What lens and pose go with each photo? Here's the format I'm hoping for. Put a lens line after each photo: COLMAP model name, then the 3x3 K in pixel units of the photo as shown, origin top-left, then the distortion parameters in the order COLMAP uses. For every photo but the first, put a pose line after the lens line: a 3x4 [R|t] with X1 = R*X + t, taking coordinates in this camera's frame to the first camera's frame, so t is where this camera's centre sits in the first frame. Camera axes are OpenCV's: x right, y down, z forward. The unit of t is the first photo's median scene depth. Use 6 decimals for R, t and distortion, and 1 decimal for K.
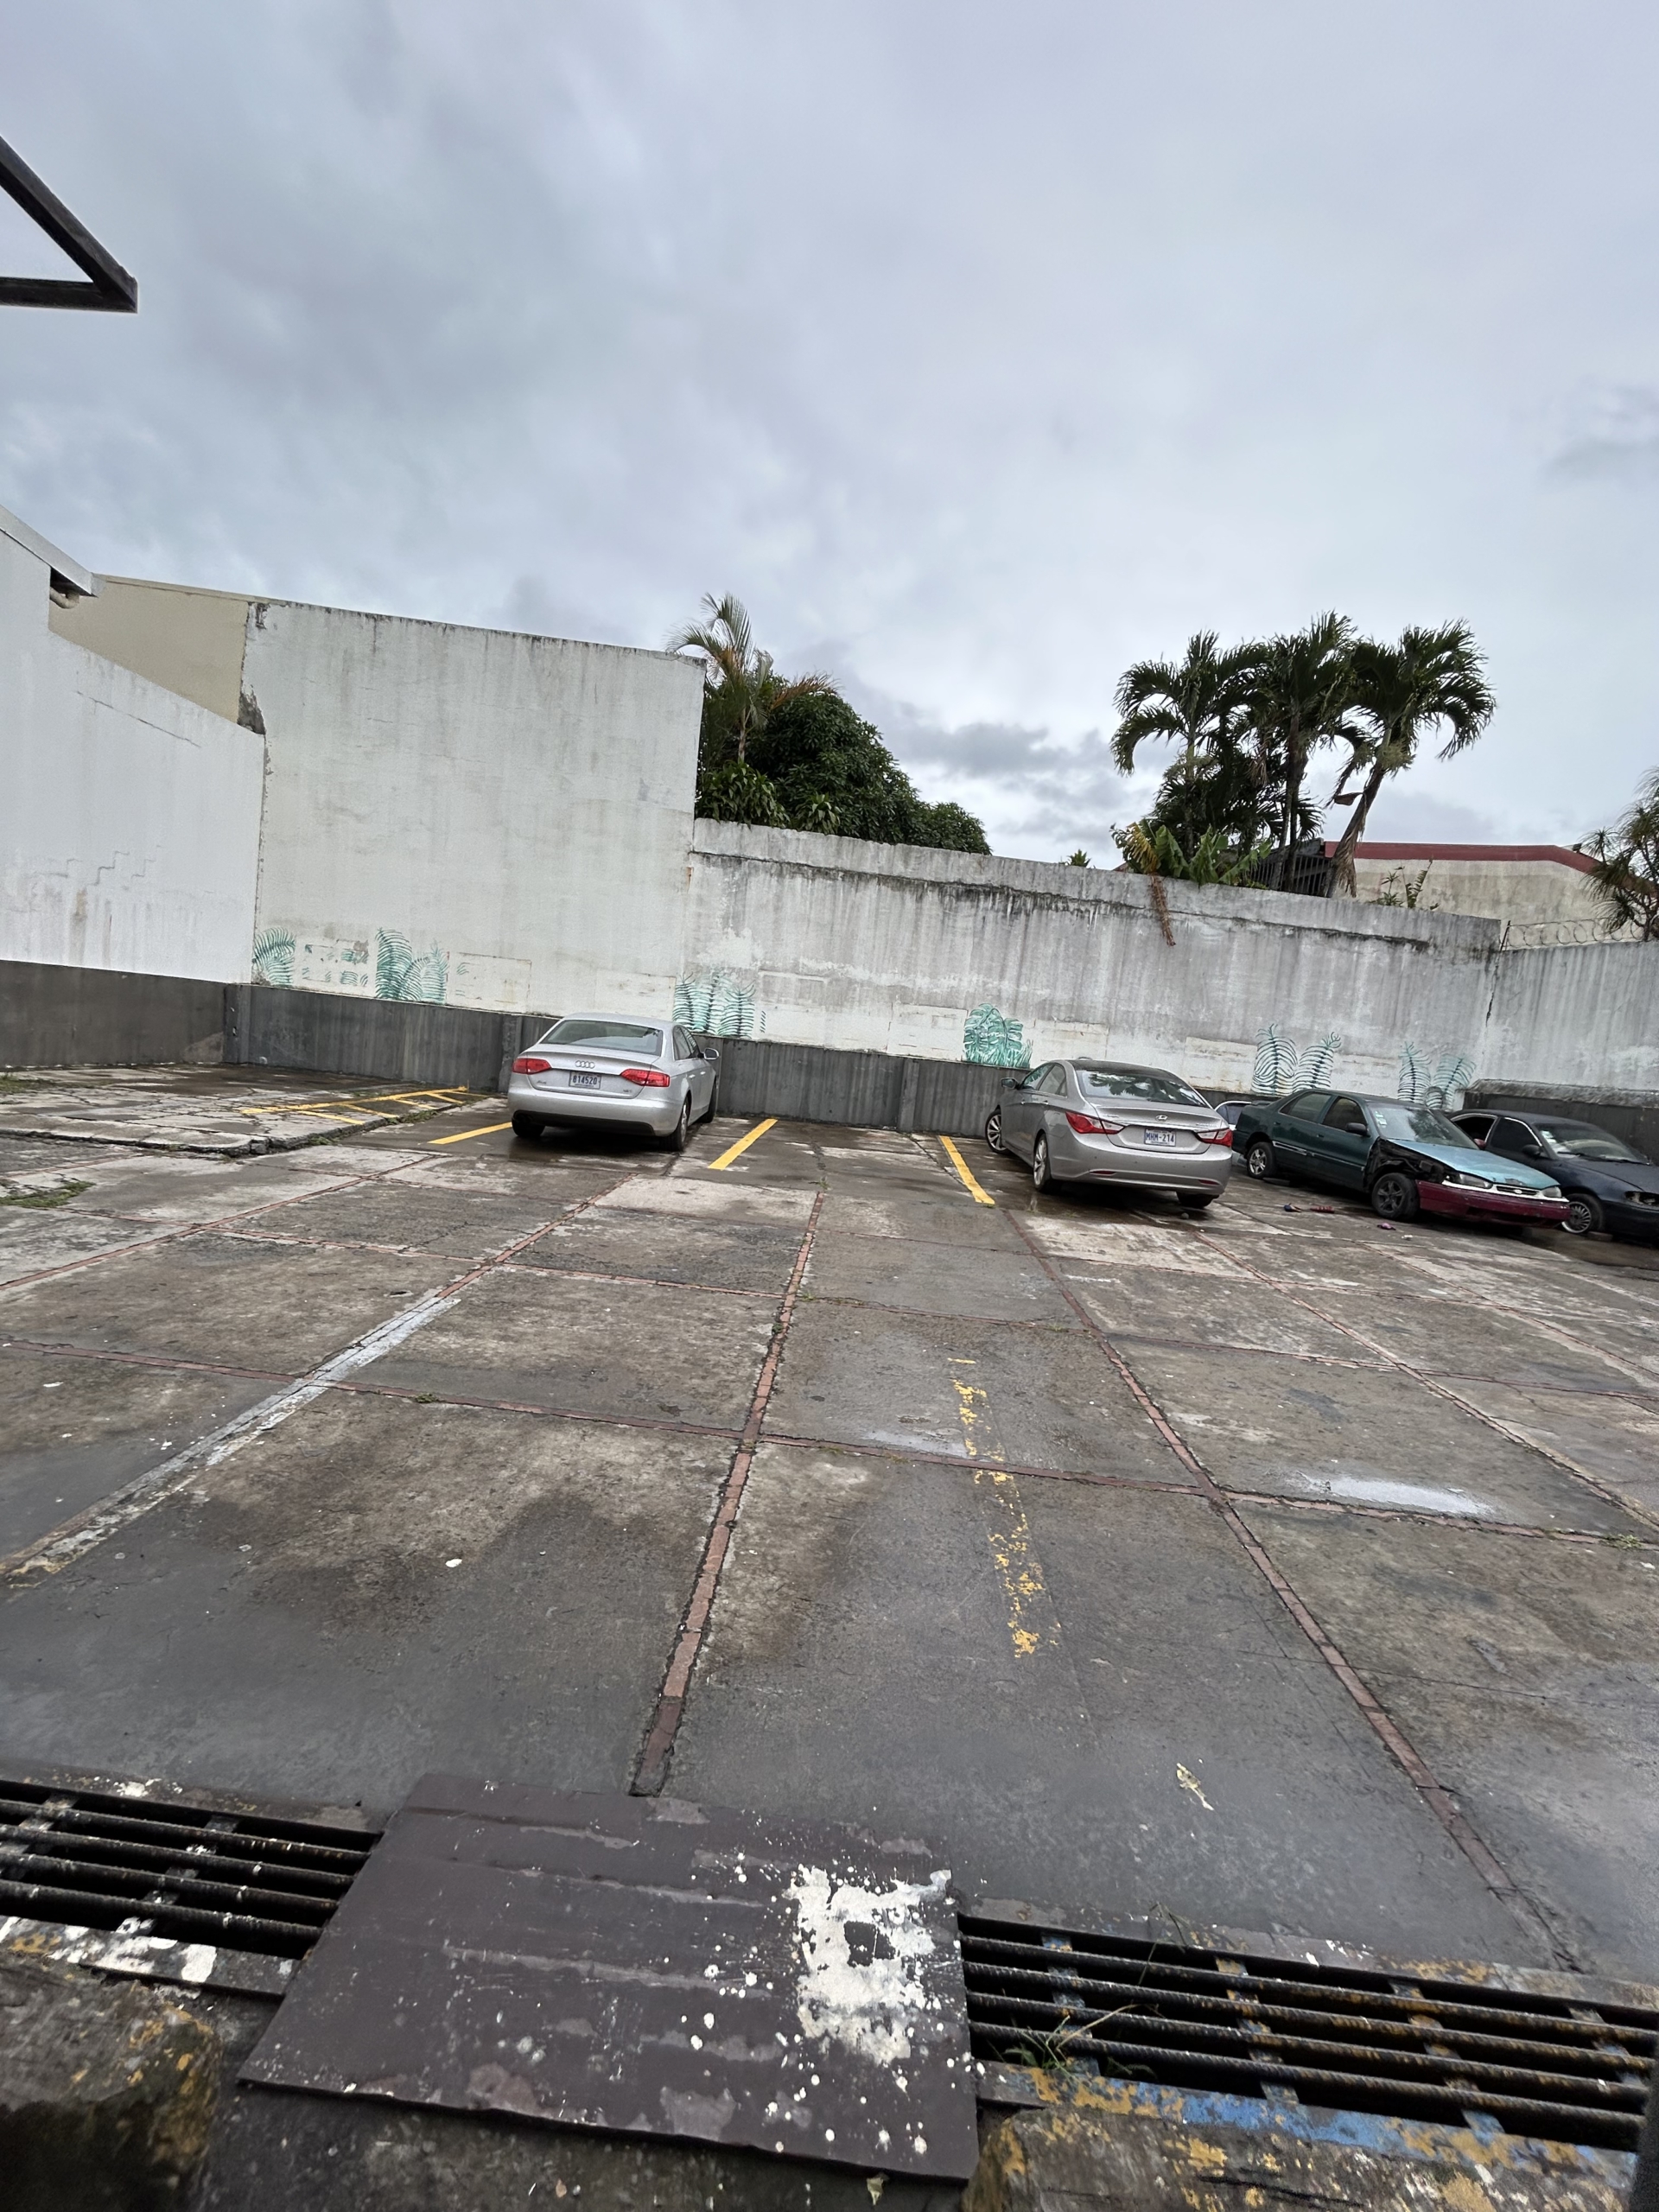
lens RADIAL K [[896.5, 0, 834.4], [0, 896.5, 1098.7], [0, 0, 1]] dist [-0.000869, 0.000723]
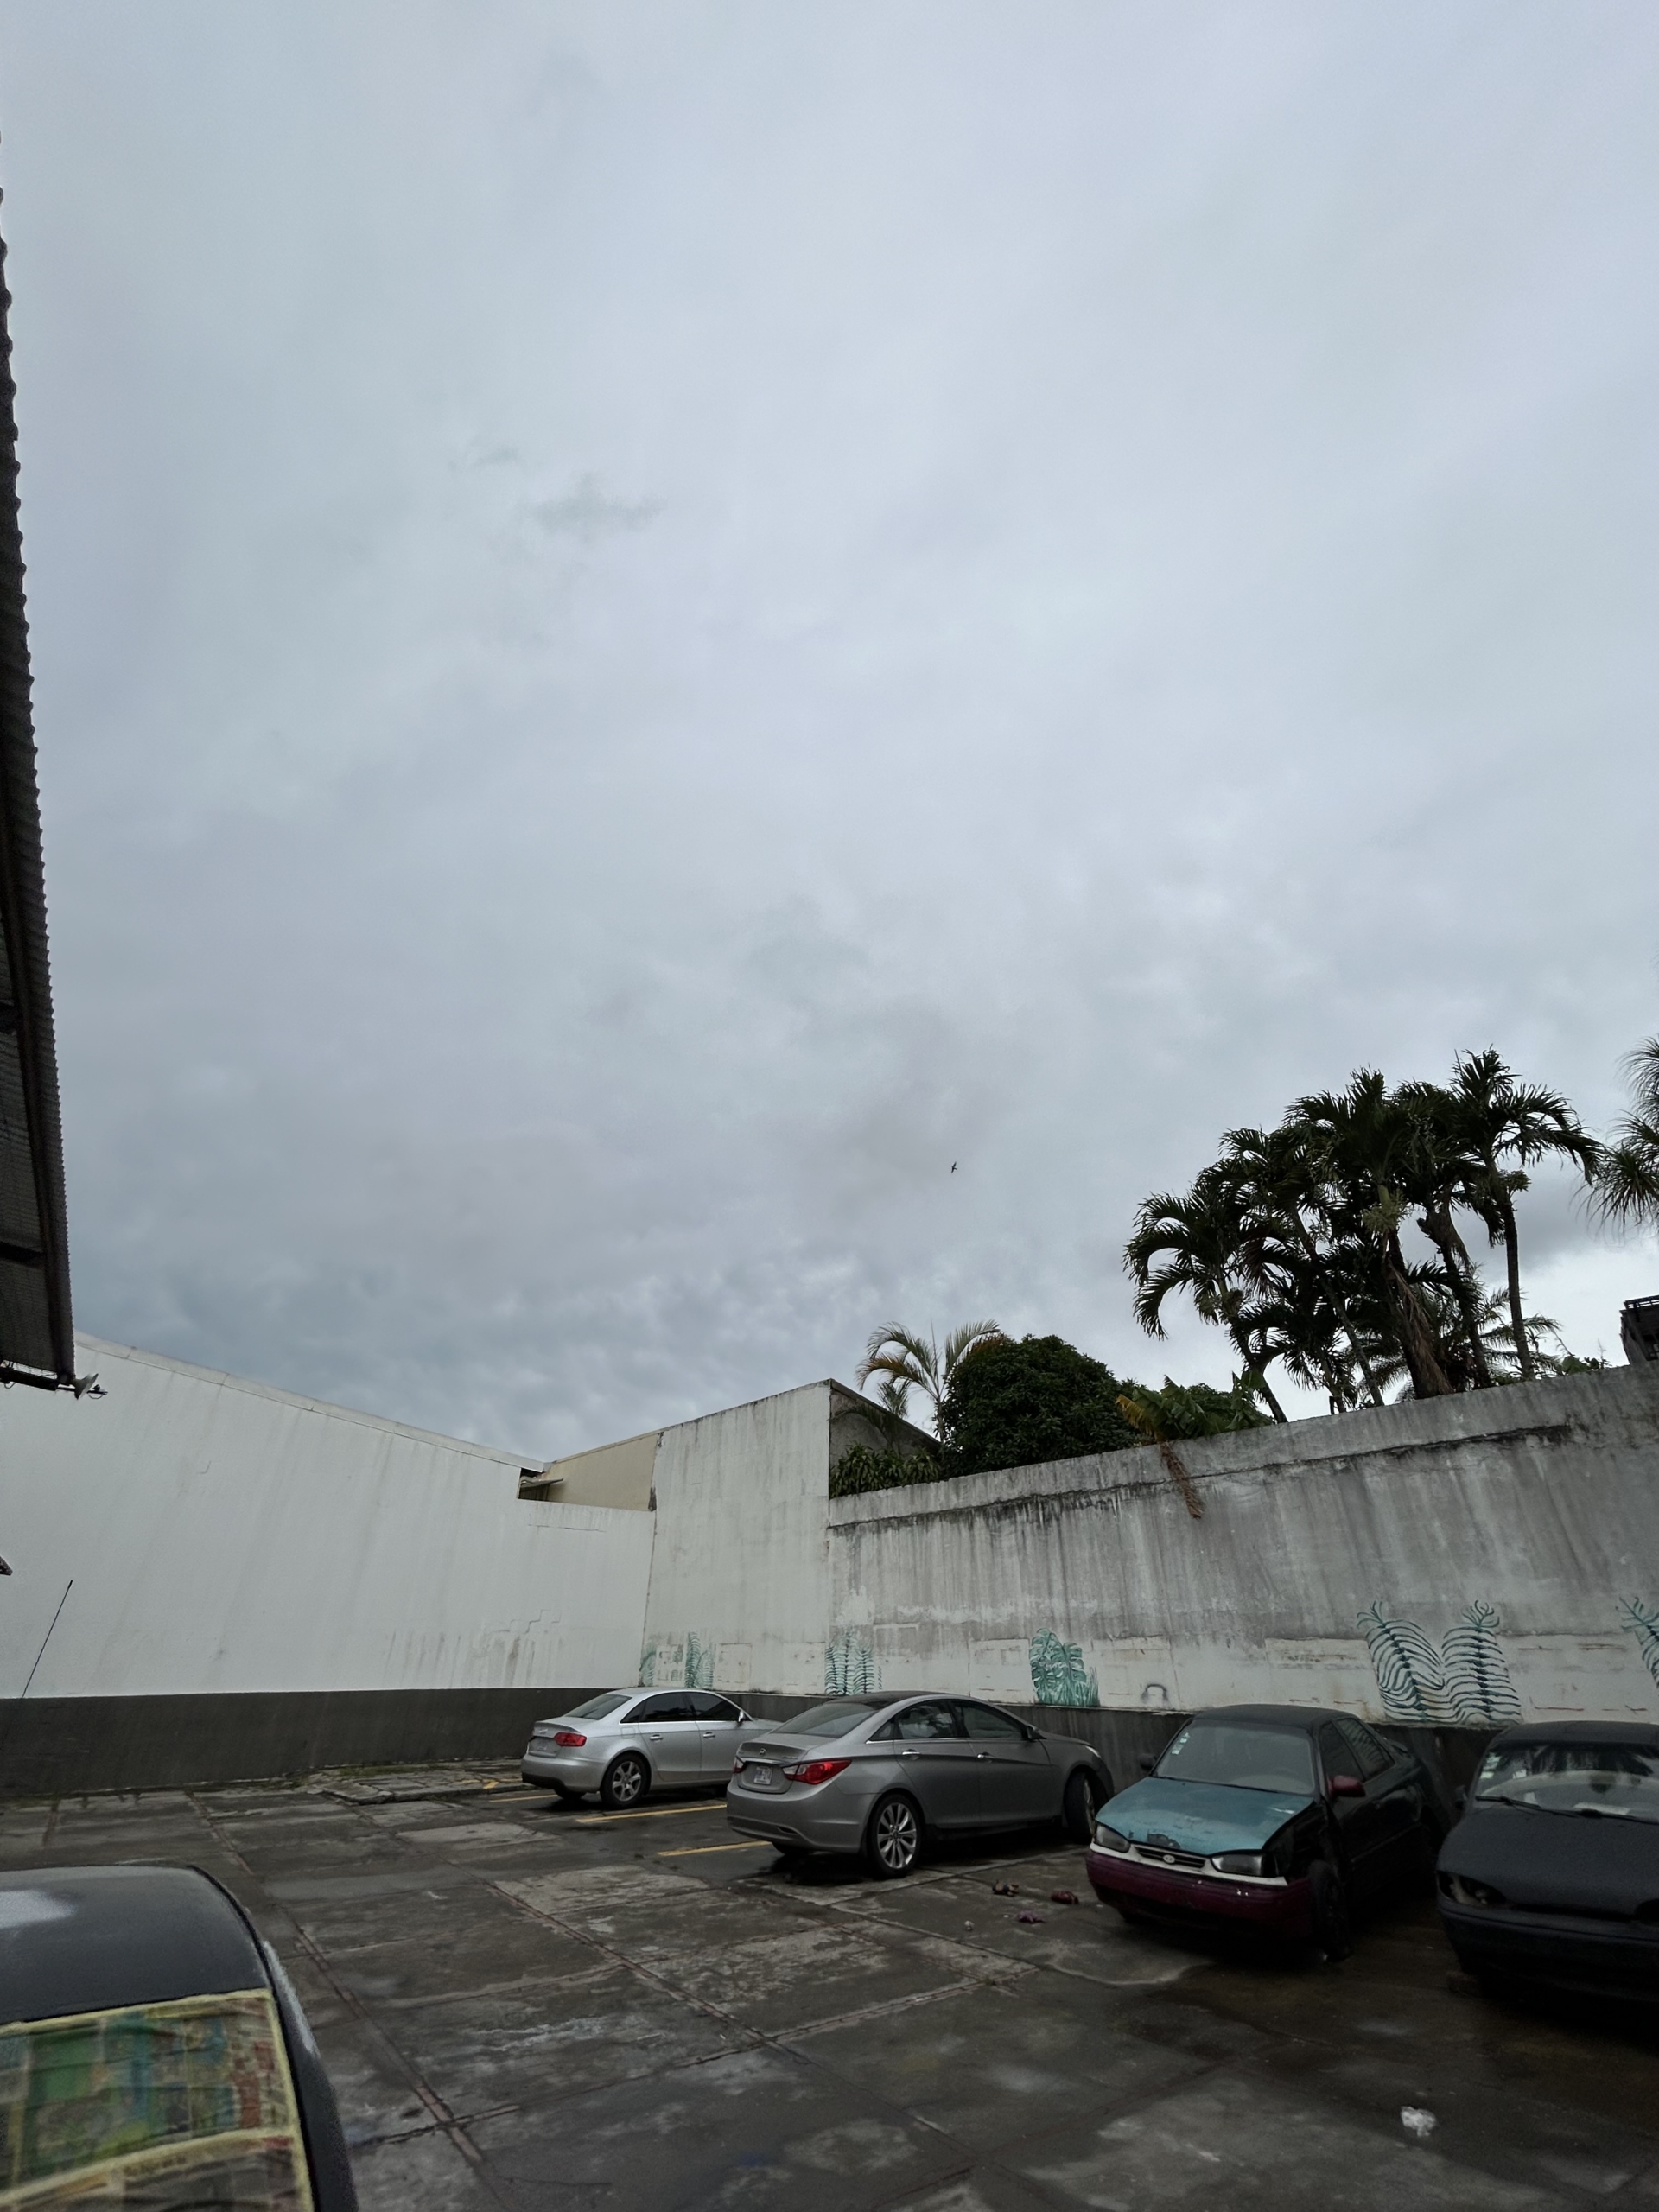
lens RADIAL K [[896.5, 0, 834.5], [0, 896.5, 1123.6], [0, 0, 1]] dist [-0.000869, 0.000723]
pose [[0.611285, -0.493178, -0.618956, 0.888453], [0.010068, 0.786875, -0.617030, 0.055416], [0.791347, 0.370949, 0.485970, 0.176686]]
